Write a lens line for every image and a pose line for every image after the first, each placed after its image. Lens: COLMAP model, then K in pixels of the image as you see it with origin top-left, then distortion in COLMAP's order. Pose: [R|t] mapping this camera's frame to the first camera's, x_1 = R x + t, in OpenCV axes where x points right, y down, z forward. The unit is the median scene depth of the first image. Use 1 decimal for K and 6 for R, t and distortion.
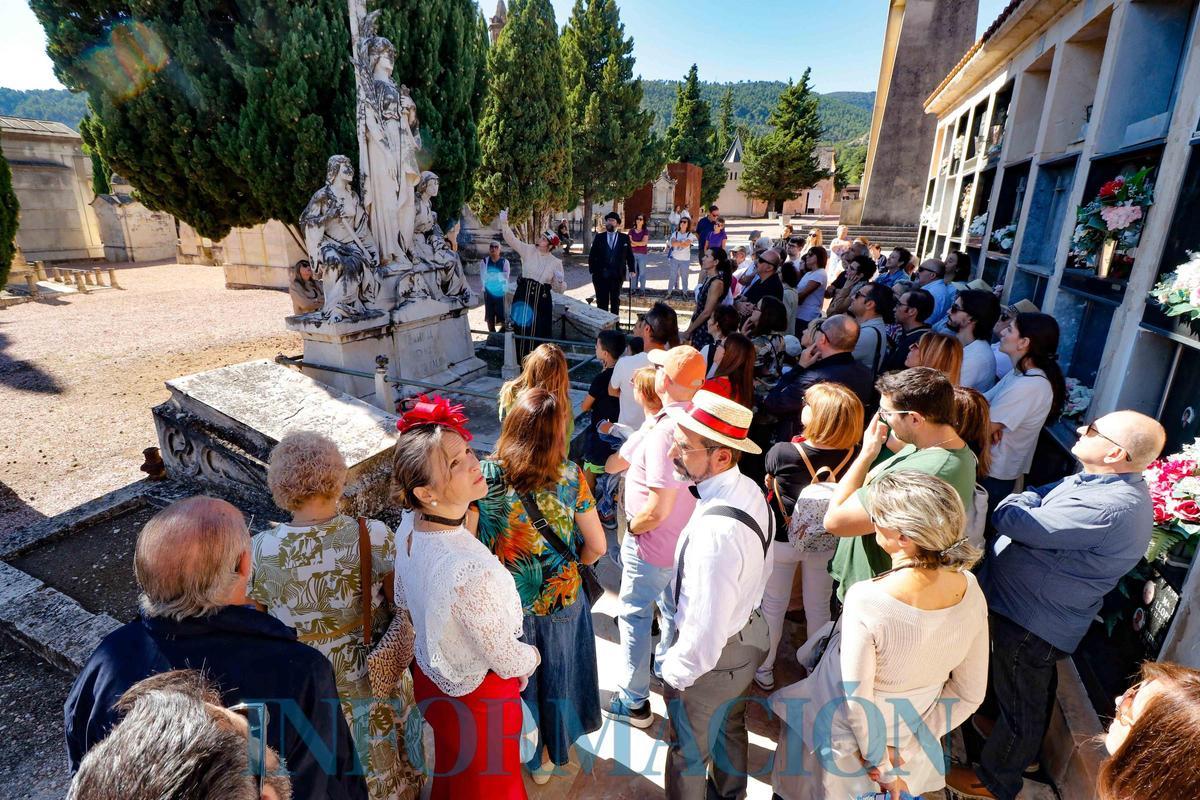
lens RADIAL K [[556.2, 0, 597.1], [0, 556.2, 393.7], [0, 0, 1]] dist [-0.001879, -0.011228]
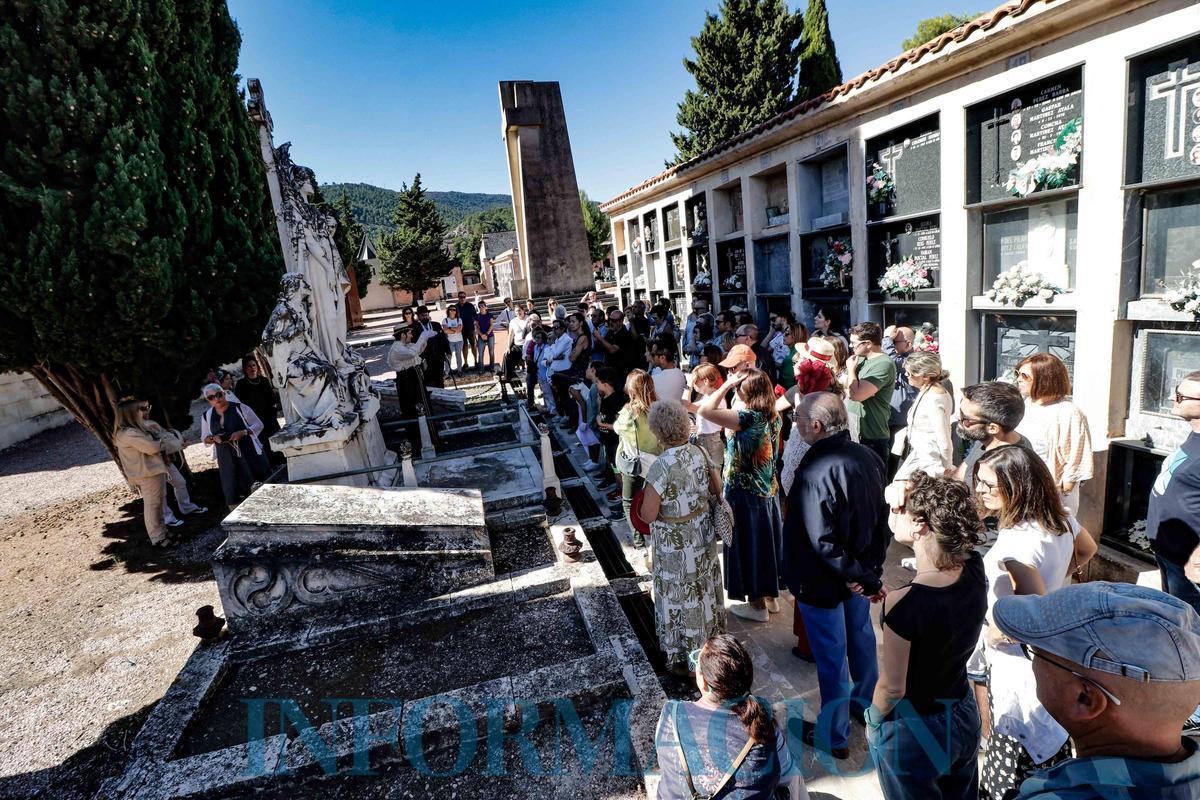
lens RADIAL K [[556.2, 0, 597.1], [0, 556.2, 393.7], [0, 0, 1]] dist [-0.001879, -0.011228]
pose [[0.790814, -0.215273, 0.572949, -0.159229], [0.298646, 0.952824, -0.054204, 0.002268], [-0.534250, 0.213974, 0.817797, -0.023537]]
